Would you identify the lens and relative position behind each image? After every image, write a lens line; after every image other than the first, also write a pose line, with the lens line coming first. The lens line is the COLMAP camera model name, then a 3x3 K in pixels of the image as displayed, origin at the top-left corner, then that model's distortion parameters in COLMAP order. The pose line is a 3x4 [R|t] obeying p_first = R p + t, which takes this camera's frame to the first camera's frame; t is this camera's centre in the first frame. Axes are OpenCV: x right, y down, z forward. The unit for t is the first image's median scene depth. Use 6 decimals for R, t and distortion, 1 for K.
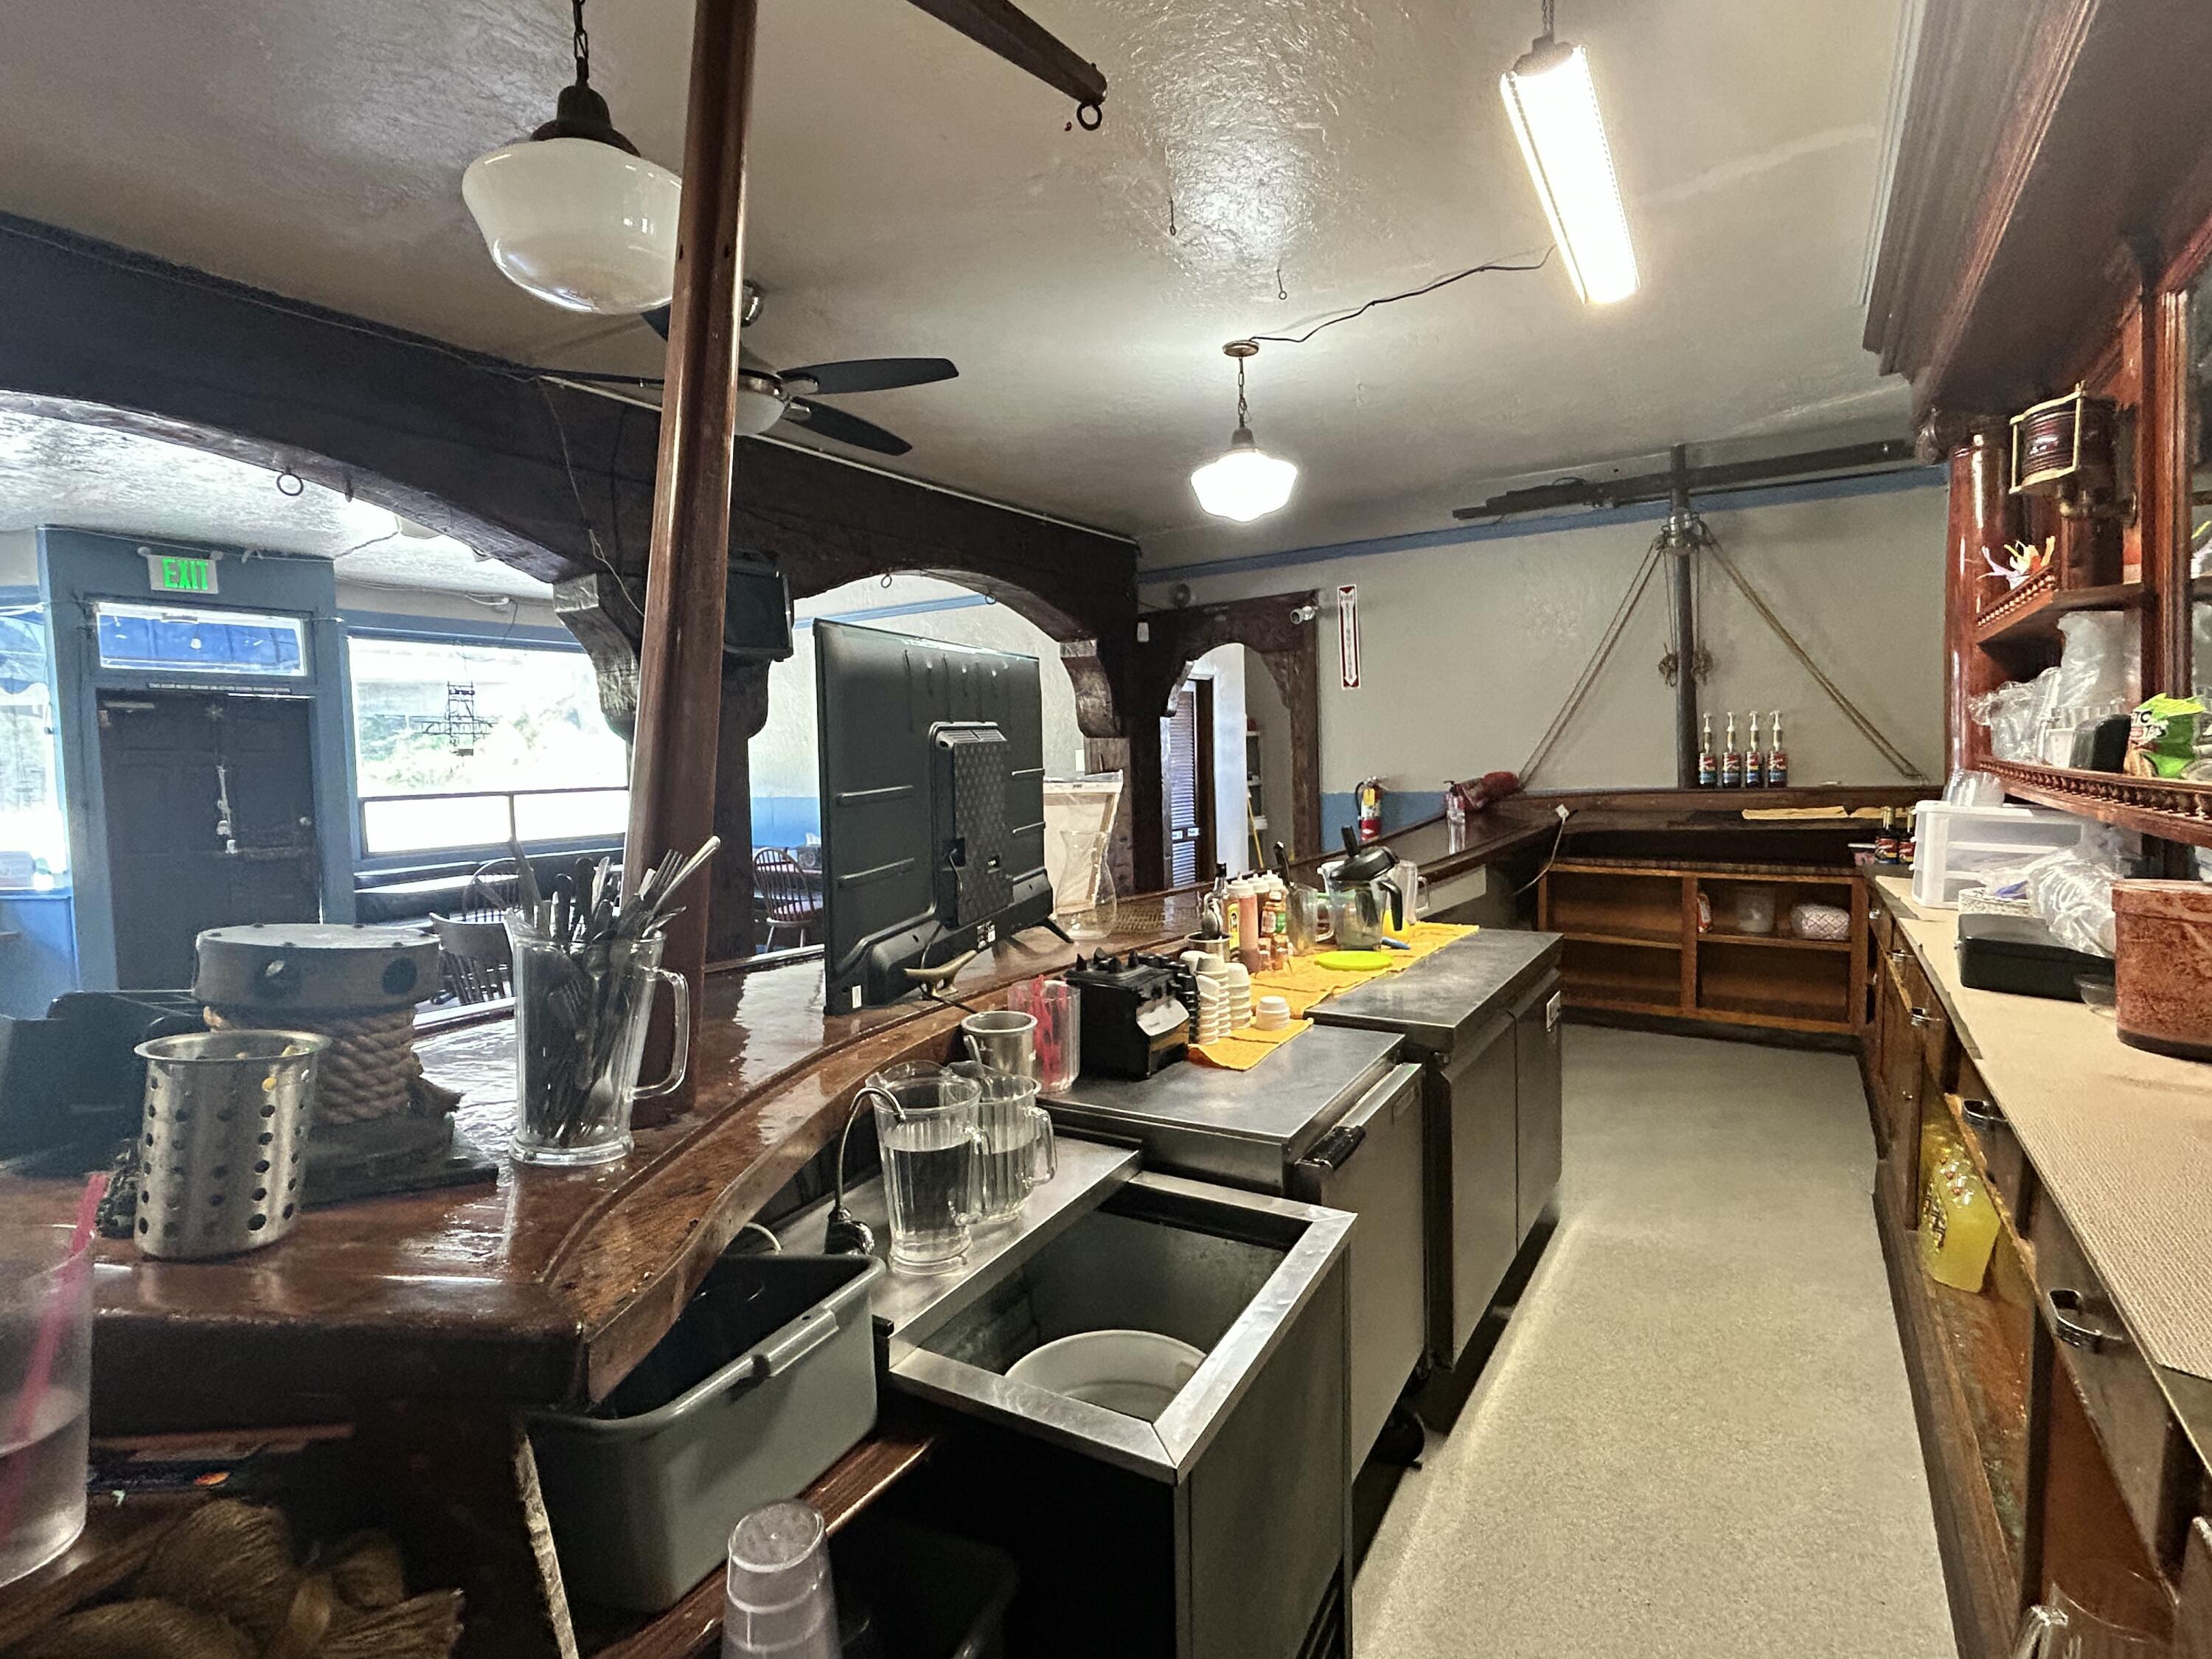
lens RADIAL K [[1103.0, 0, 1104.6], [0, 1103.0, 822.4], [0, 0, 1]] dist [-0.002179, -0.000300]
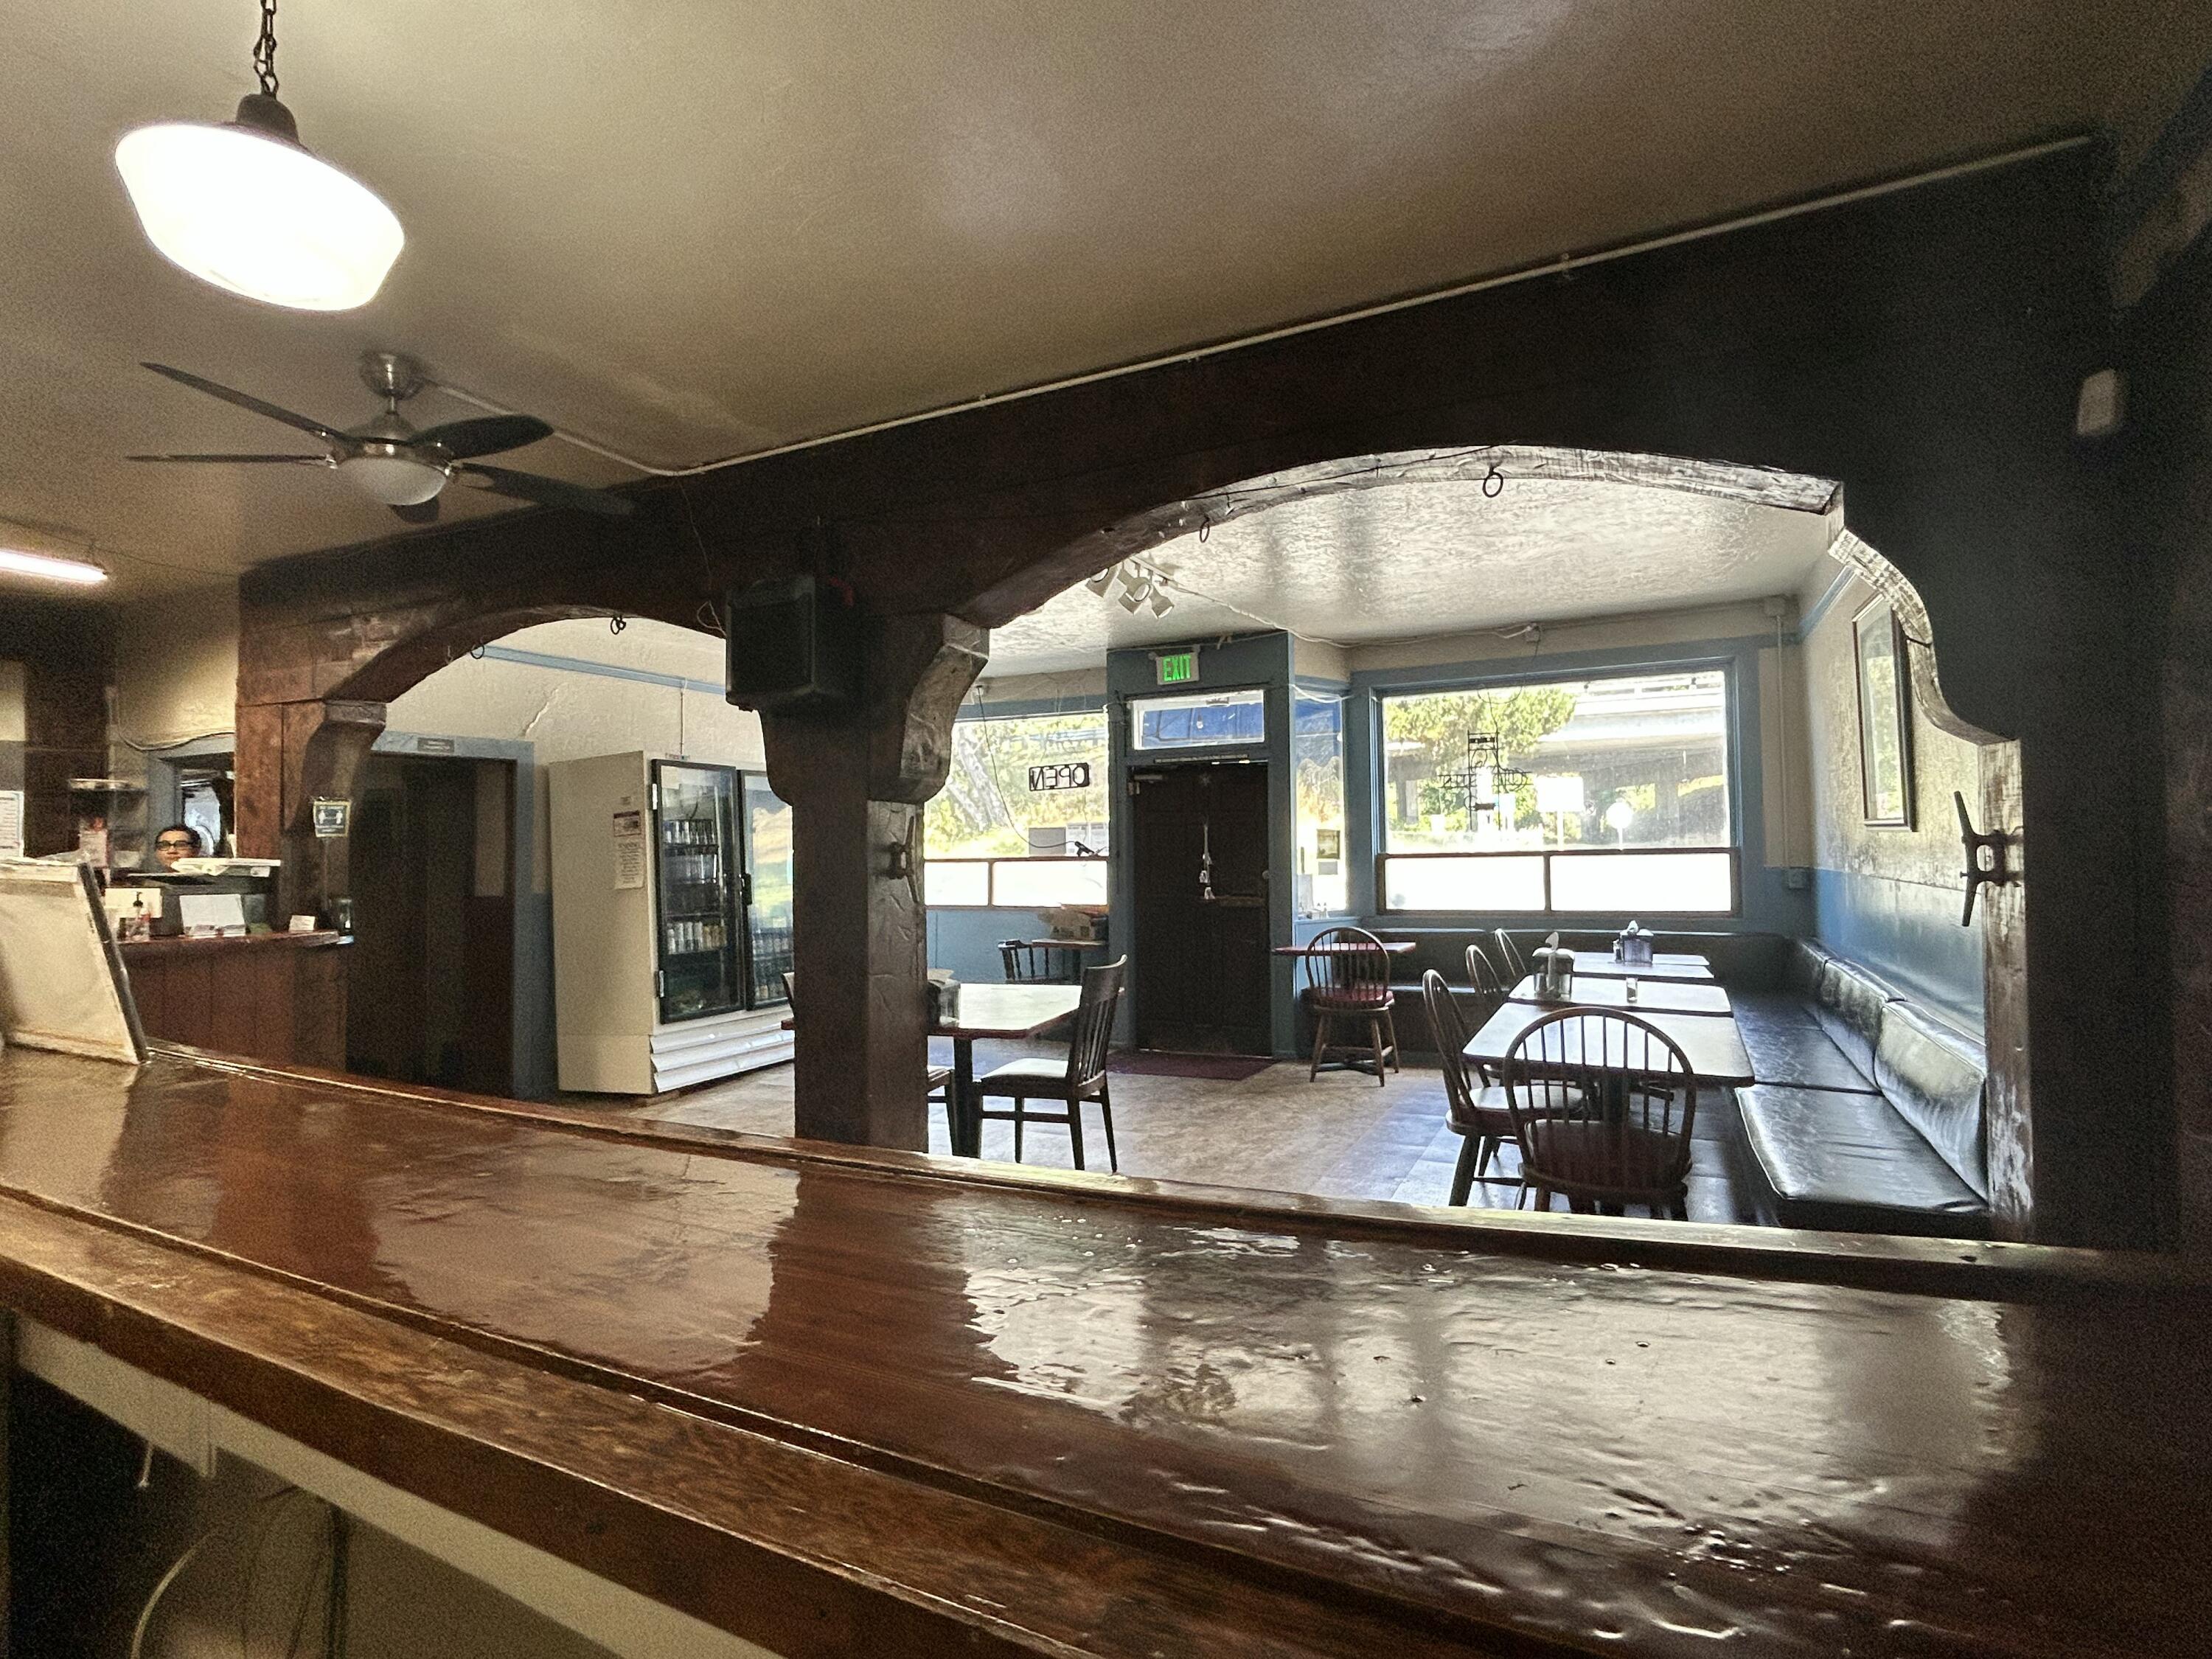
lens RADIAL K [[1103.0, 0, 1101.0], [0, 1103.0, 823.2], [0, 0, 1]] dist [-0.002179, -0.000300]
pose [[0.089457, 0.000535, -0.995991, 0.371128], [-0.039068, 0.999232, -0.002972, -0.045610], [0.995224, 0.039177, 0.089409, 0.797374]]
